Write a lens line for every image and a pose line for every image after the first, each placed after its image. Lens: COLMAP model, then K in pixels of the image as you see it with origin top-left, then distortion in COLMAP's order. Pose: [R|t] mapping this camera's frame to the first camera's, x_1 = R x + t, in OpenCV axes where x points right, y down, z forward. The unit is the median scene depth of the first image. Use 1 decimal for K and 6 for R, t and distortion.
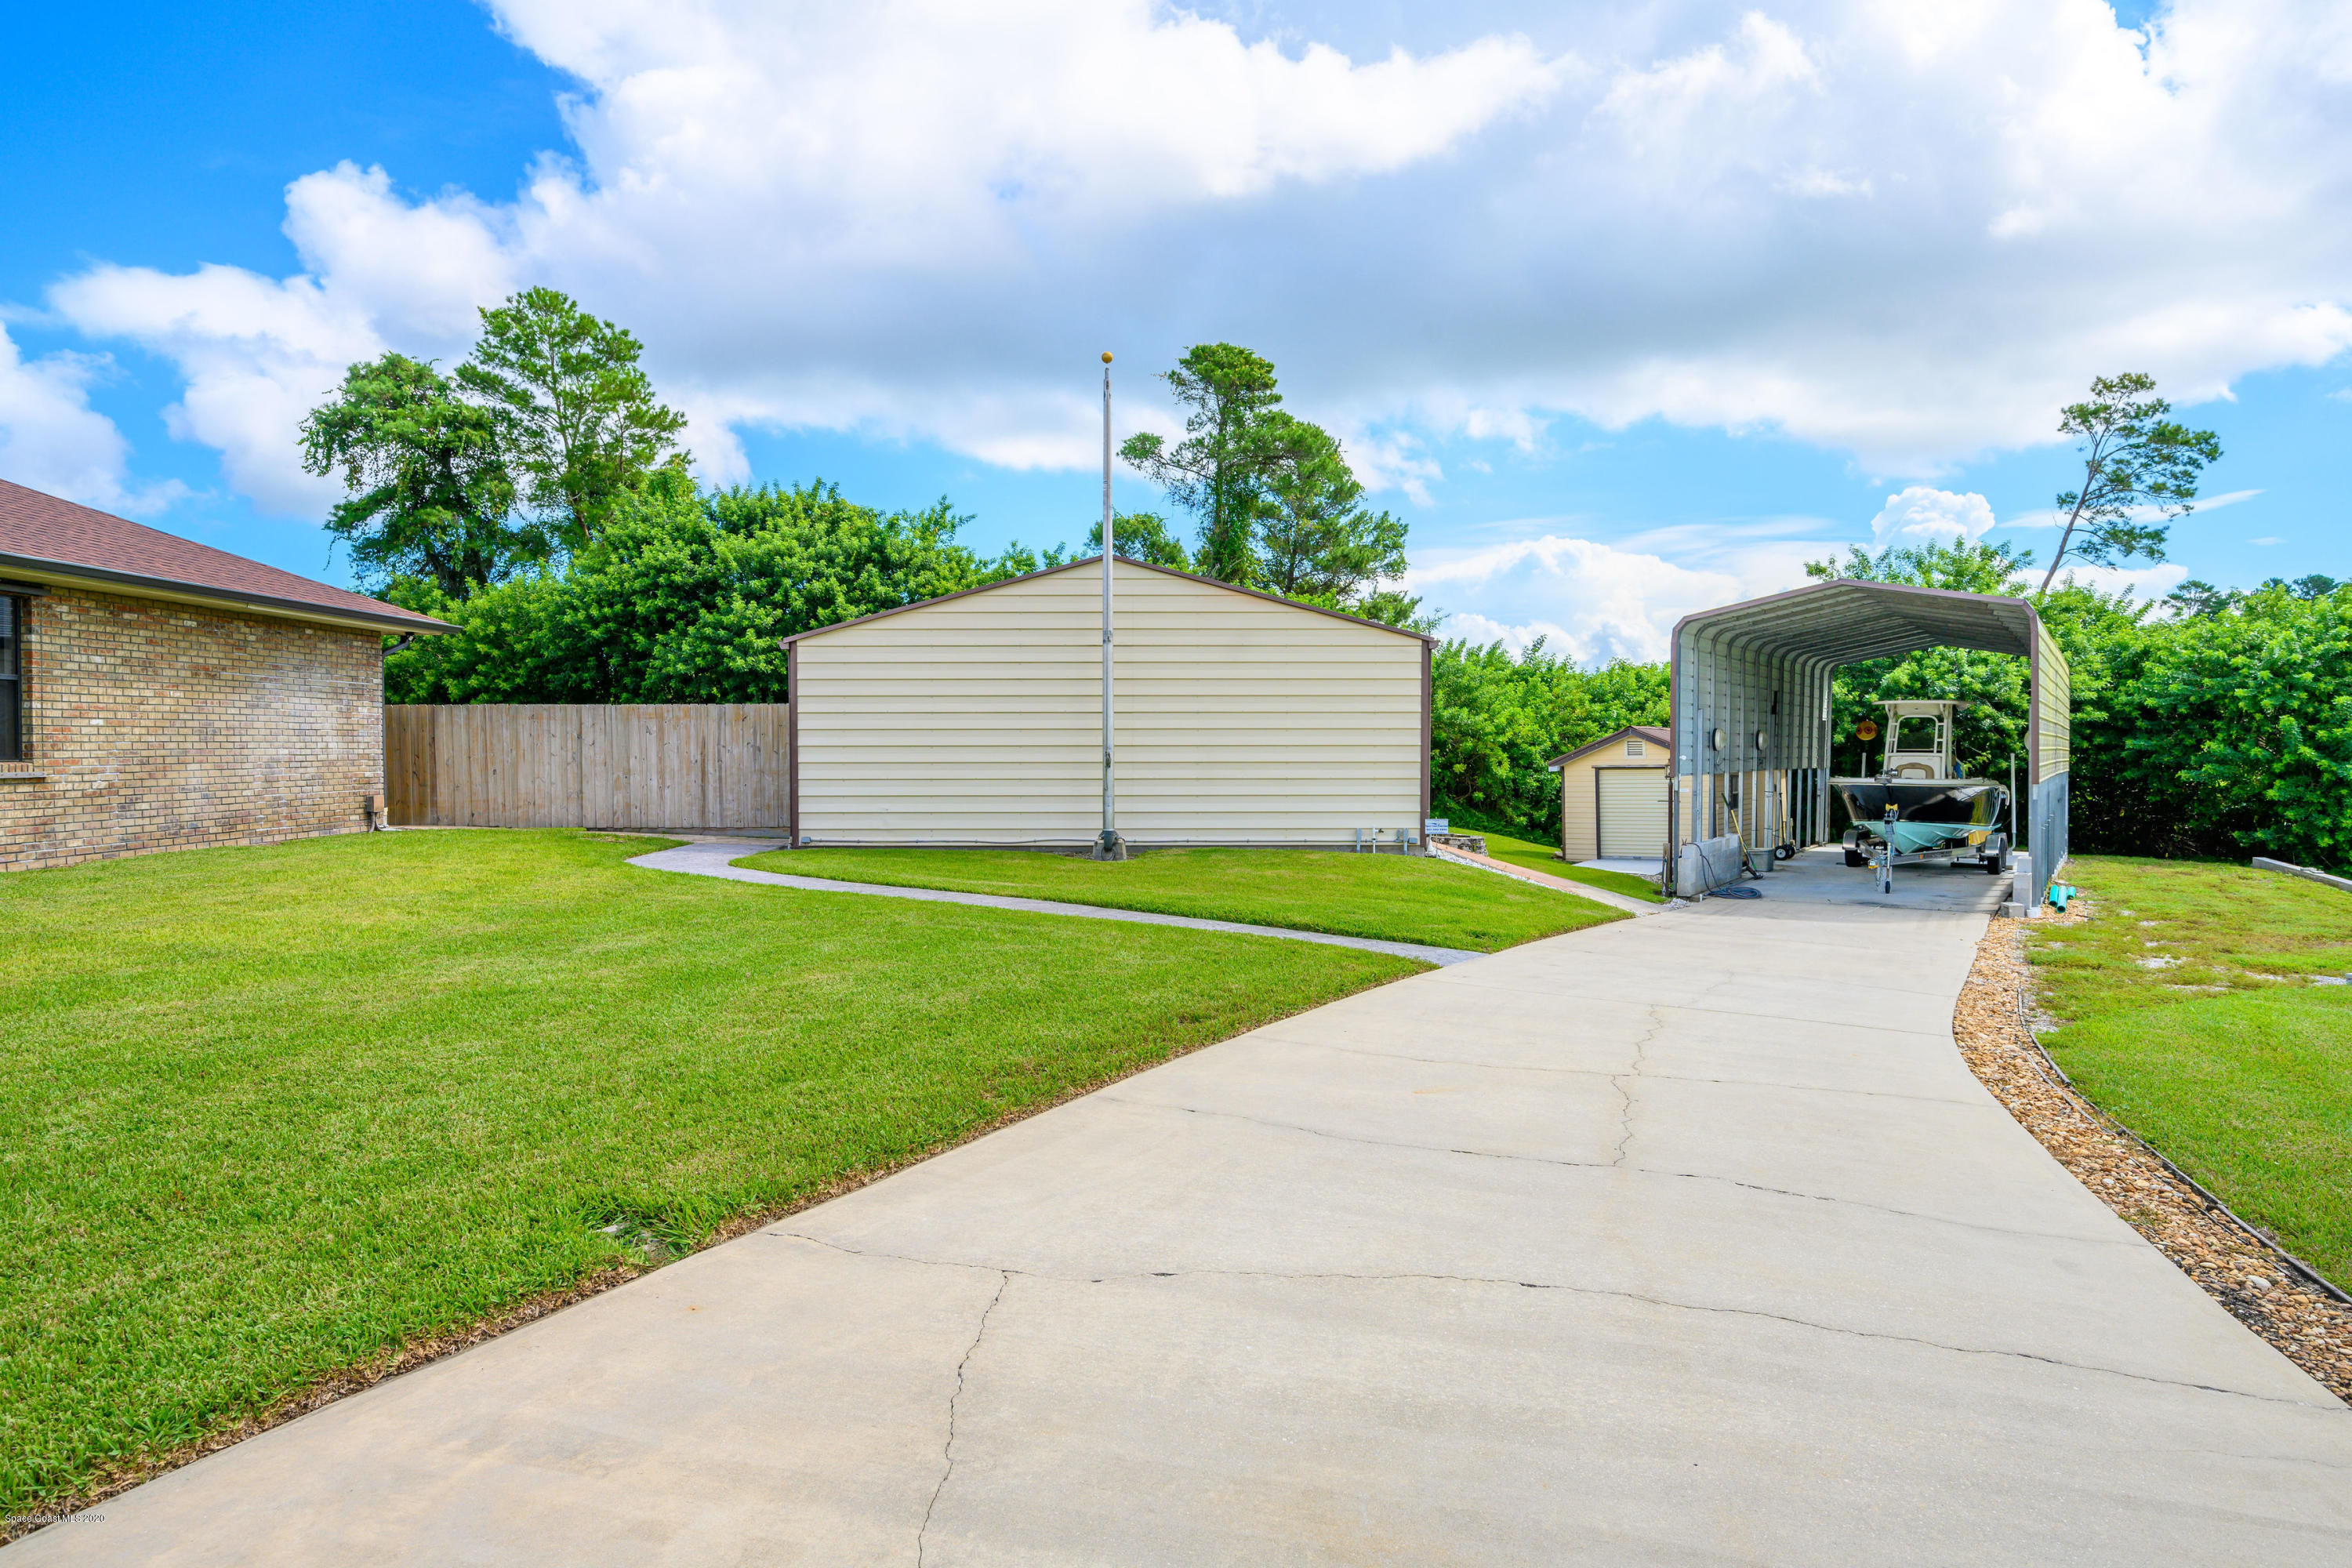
lens RADIAL K [[1324.7, 0, 1176.0], [0, 1324.7, 784.0], [0, 0, 1]] dist [-0.001749, 0.000540]
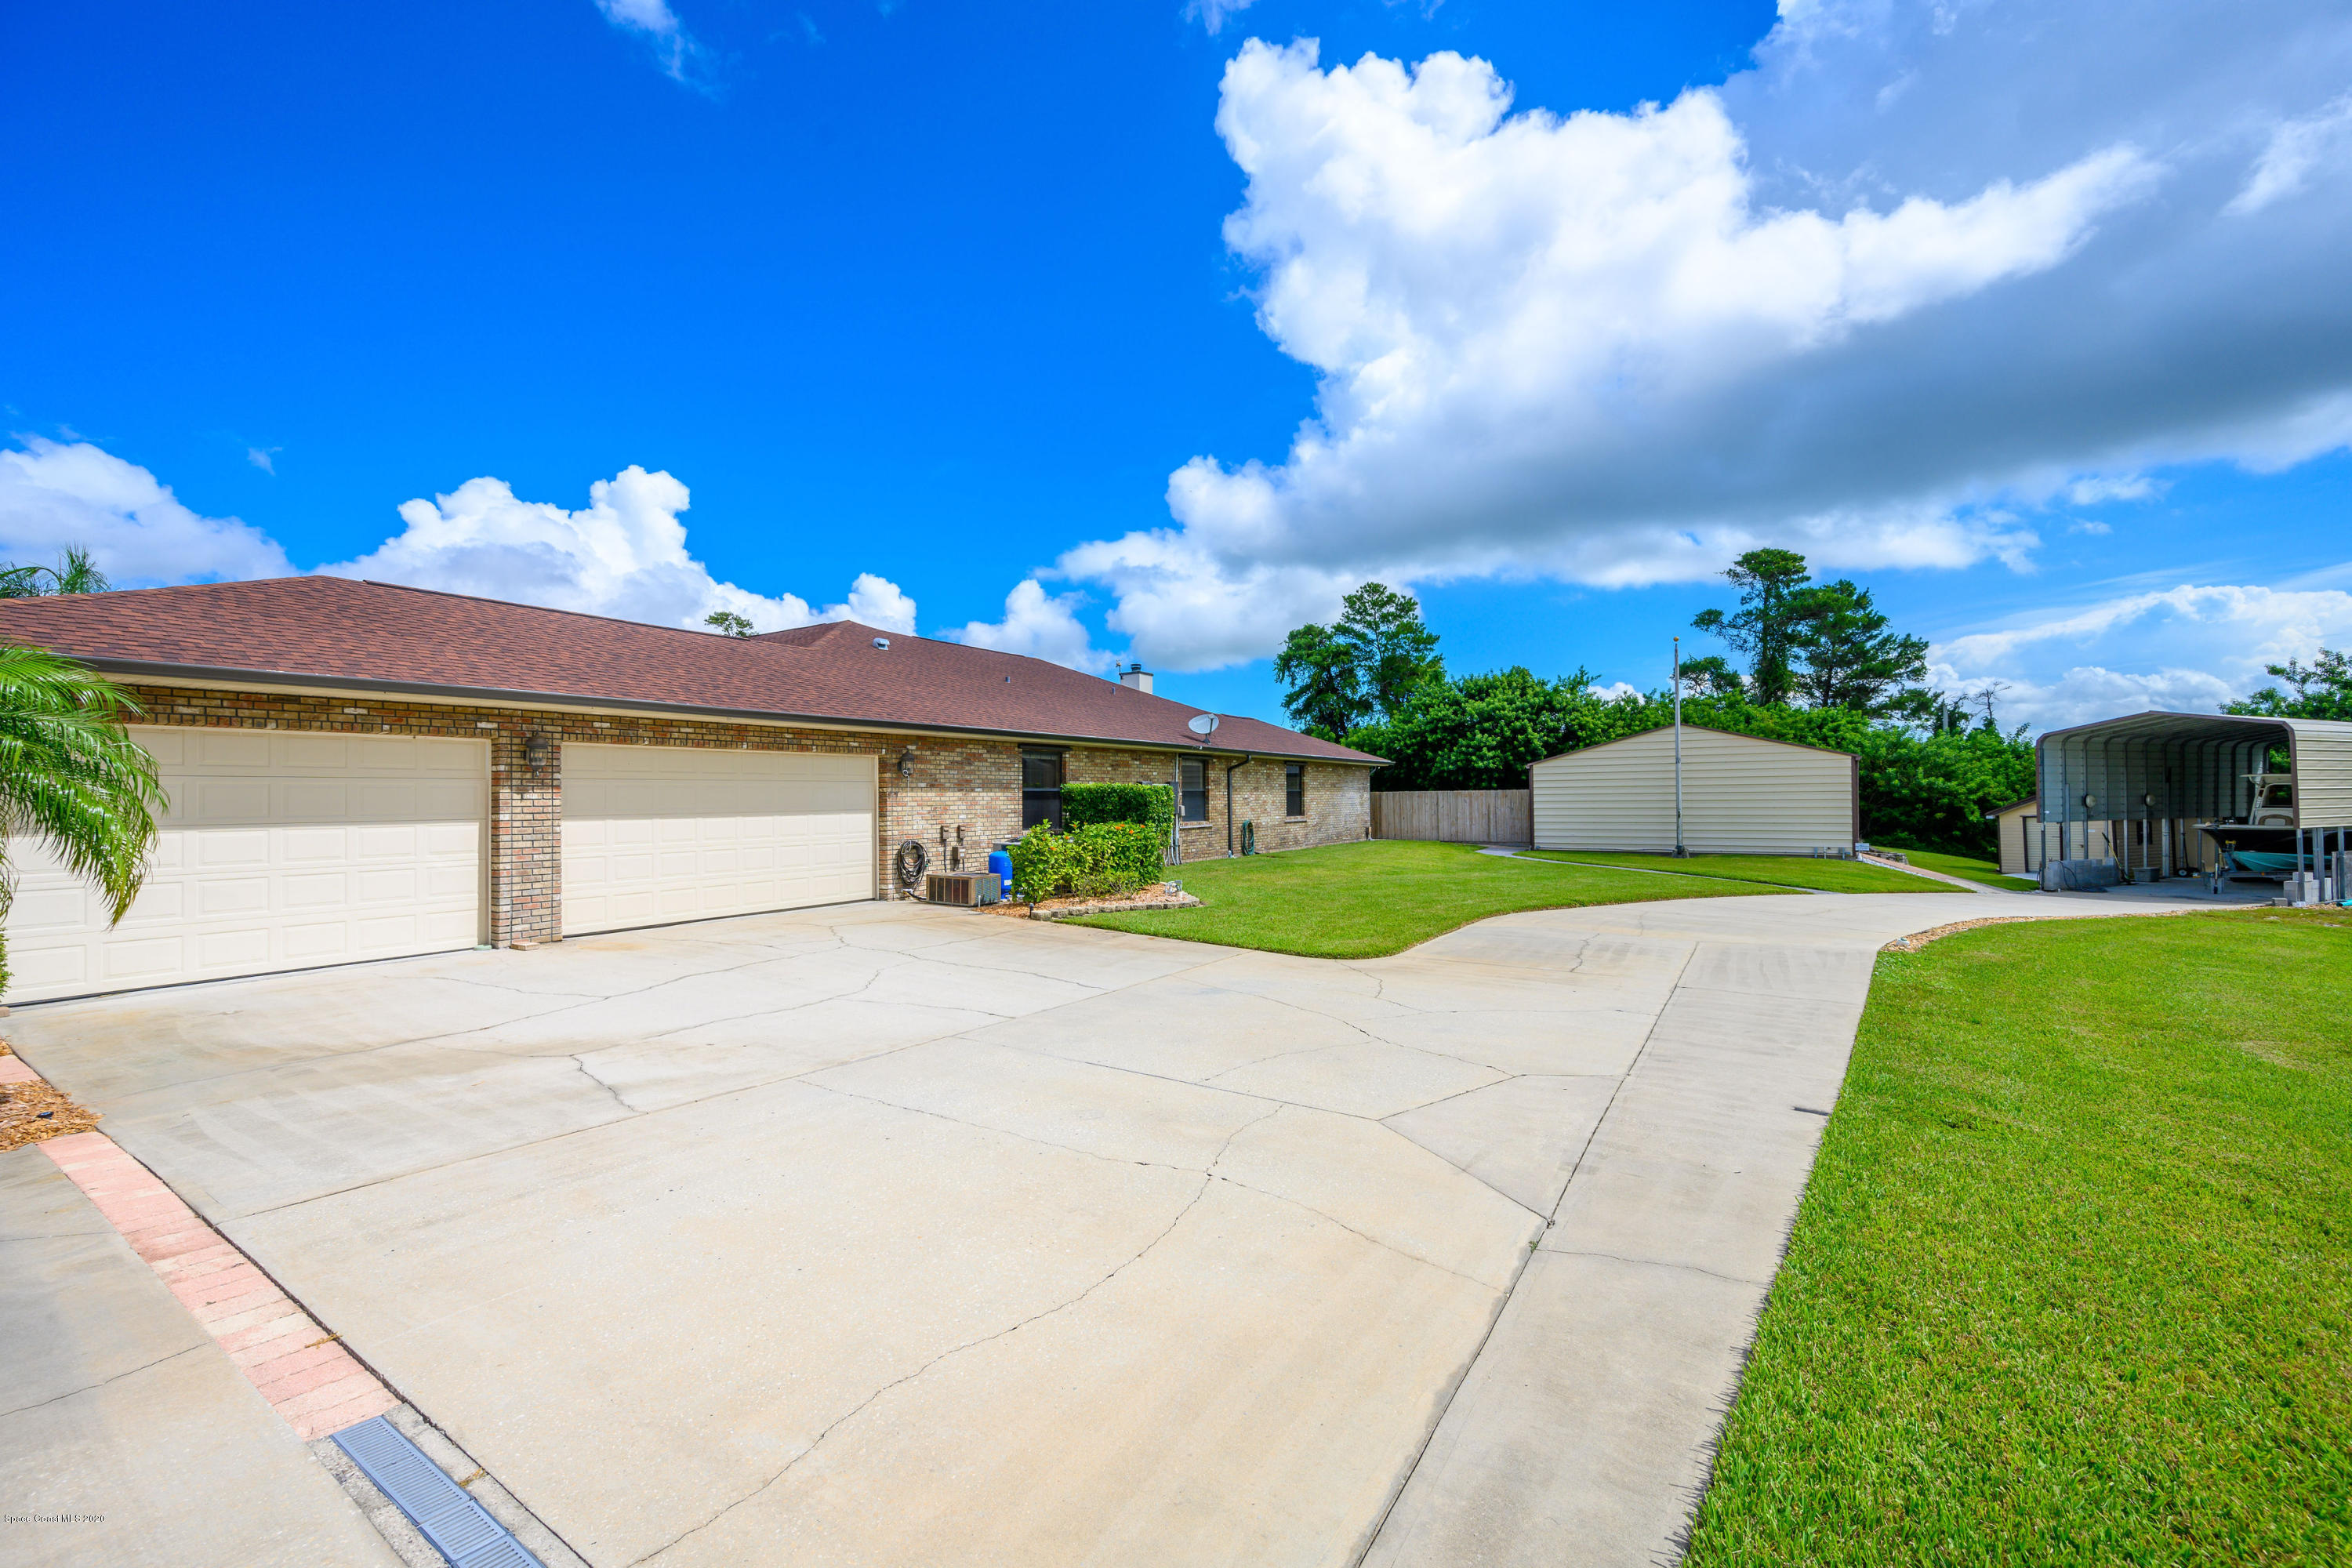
lens RADIAL K [[924.6, 0, 1171.4], [0, 924.6, 782.2], [0, 0, 1]] dist [0.001400, 0.000129]
pose [[0.841761, -0.017456, -0.539568, 0.034562], [-0.004830, 0.999194, -0.039861, -0.002657], [0.539829, 0.036160, 0.840998, -0.377562]]
